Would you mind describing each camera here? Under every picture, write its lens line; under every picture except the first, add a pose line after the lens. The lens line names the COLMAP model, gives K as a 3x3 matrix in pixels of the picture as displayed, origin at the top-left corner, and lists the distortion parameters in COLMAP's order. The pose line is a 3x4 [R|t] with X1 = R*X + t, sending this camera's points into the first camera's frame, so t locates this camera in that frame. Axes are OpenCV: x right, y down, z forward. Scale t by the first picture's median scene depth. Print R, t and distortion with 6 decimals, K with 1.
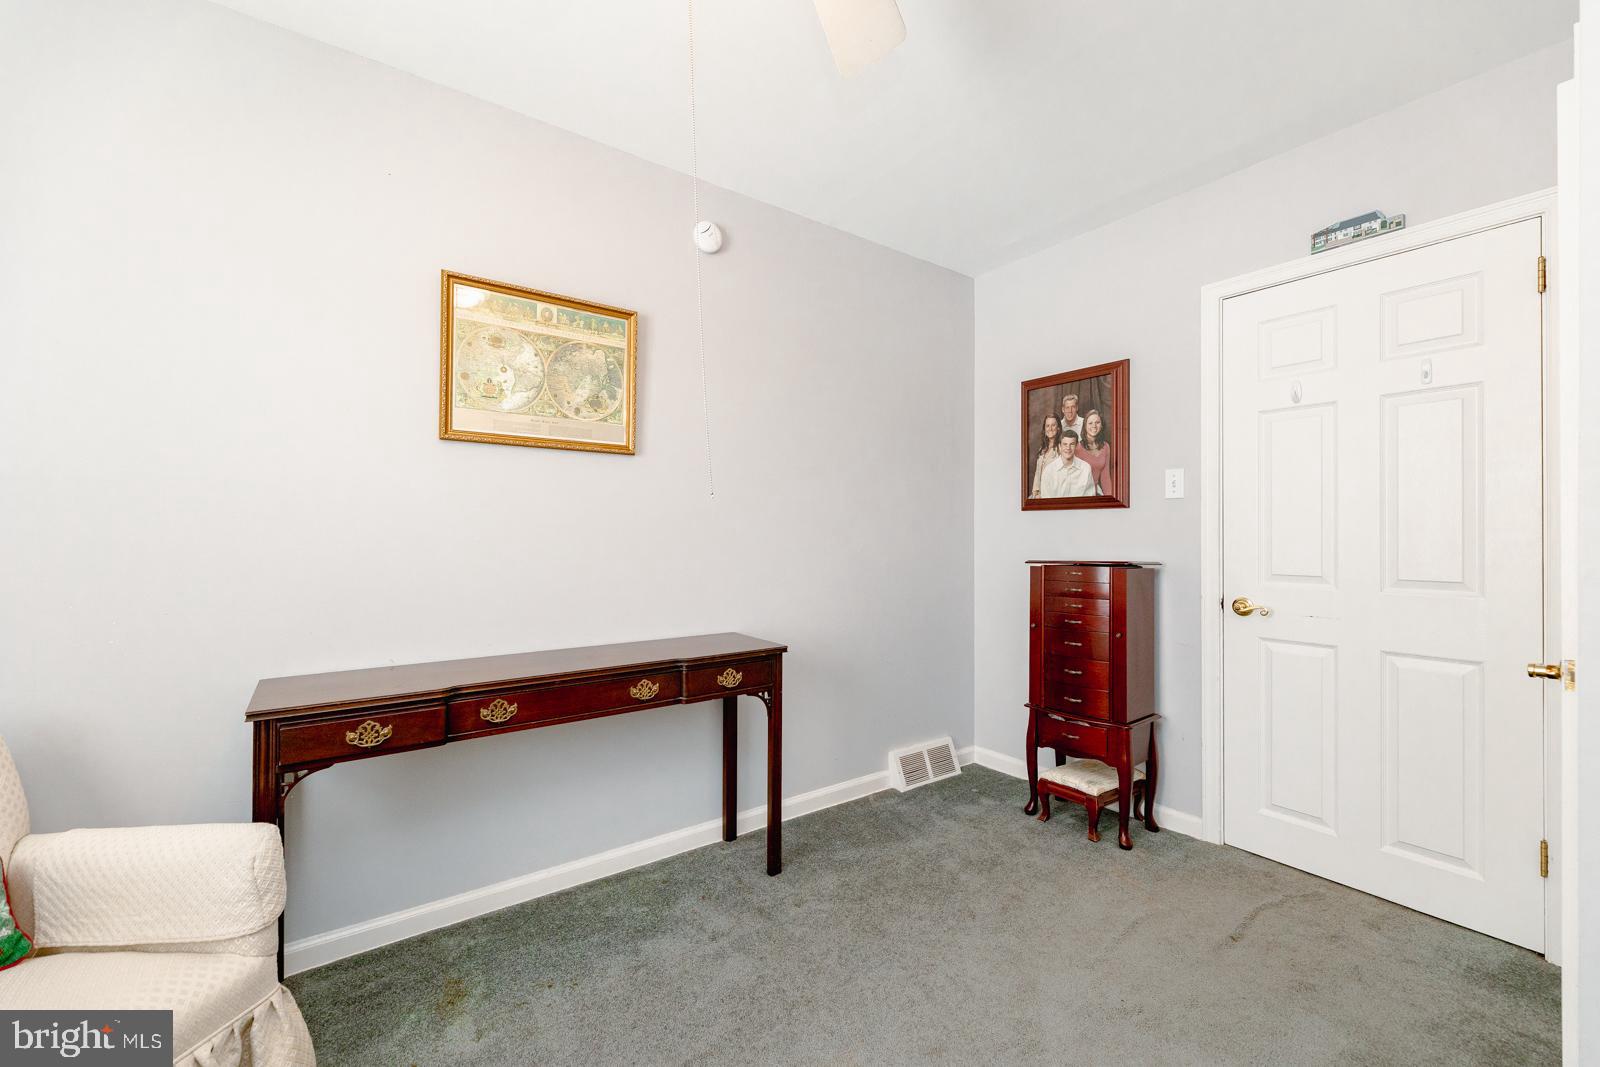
lens RADIAL K [[638.2, 0, 801.4], [0, 638.2, 527.8], [0, 0, 1]] dist [0.008559, -0.000037]
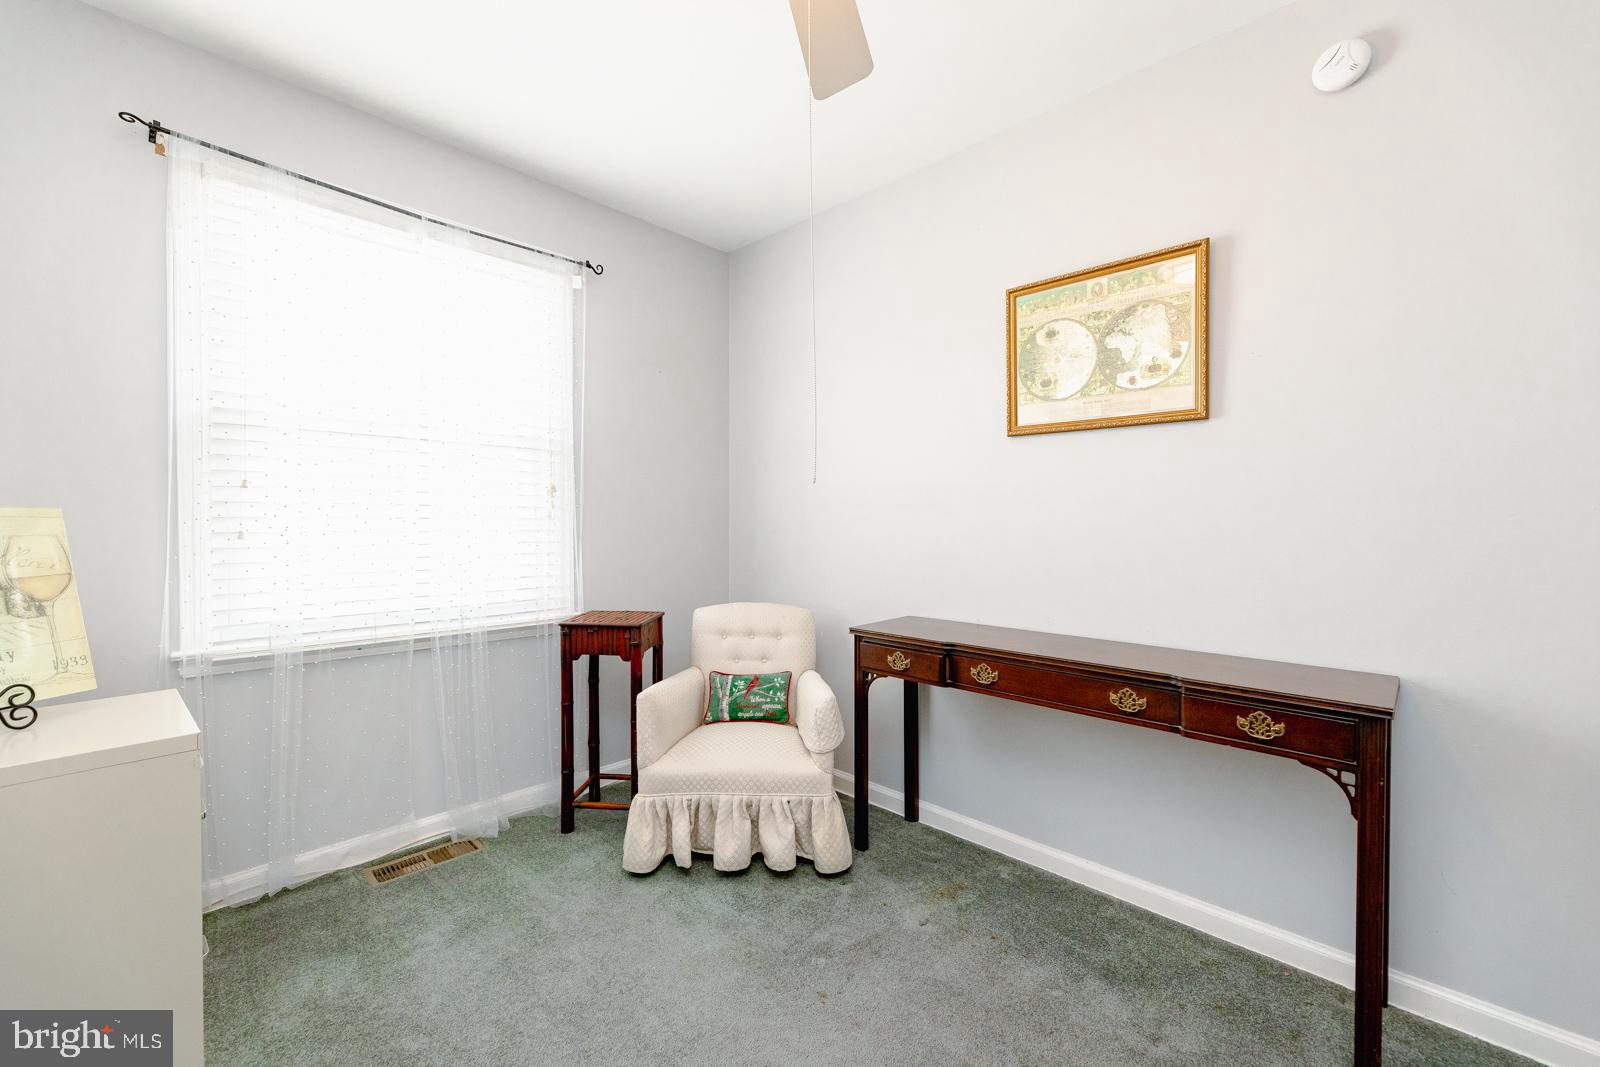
lens RADIAL K [[649.9, 0, 803.3], [0, 649.9, 520.6], [0, 0, 1]] dist [0.004347, 0.000249]
pose [[0.187596, -0.000369, -0.982246, 0.485671], [0.008737, 0.999961, 0.001293, 0.008853], [0.982207, -0.008825, 0.187591, 0.383611]]
